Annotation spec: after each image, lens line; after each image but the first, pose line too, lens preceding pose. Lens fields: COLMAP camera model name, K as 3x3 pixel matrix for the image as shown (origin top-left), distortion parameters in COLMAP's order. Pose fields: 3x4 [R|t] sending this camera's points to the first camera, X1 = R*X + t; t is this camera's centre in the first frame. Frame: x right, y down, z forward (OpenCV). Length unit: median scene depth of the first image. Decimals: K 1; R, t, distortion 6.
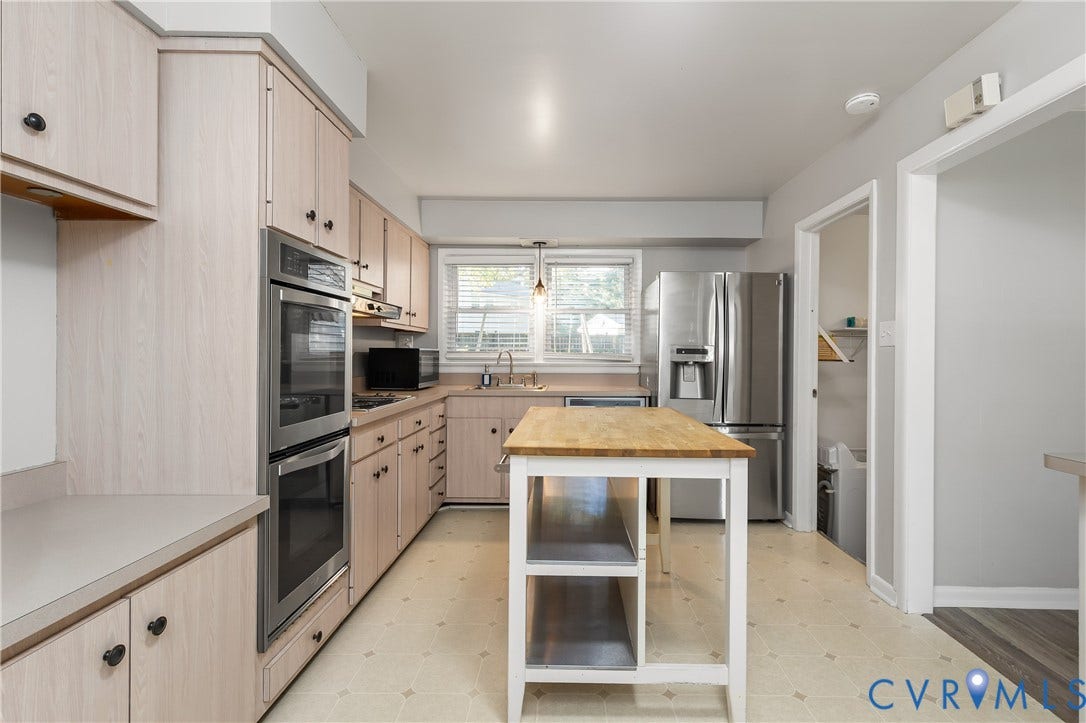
lens RADIAL K [[479.8, 0, 541.5], [0, 479.8, 357.6], [0, 0, 1]] dist [-0.000023, 0.000012]
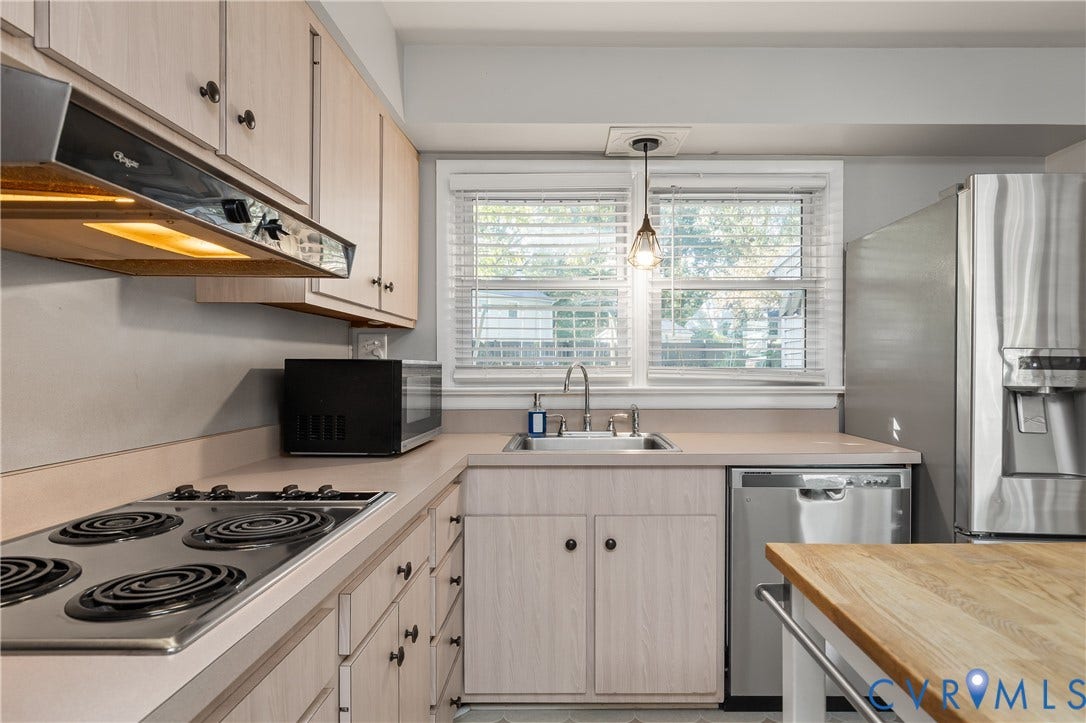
lens RADIAL K [[577.9, 0, 543.0], [0, 577.9, 376.7], [0, 0, 1]] dist [0.000746, -0.000010]
pose [[0.999986, -0.004113, -0.003178, -0.107109], [0.004135, 0.999966, 0.007152, -0.005724], [0.003149, -0.007165, 0.999969, 0.409121]]
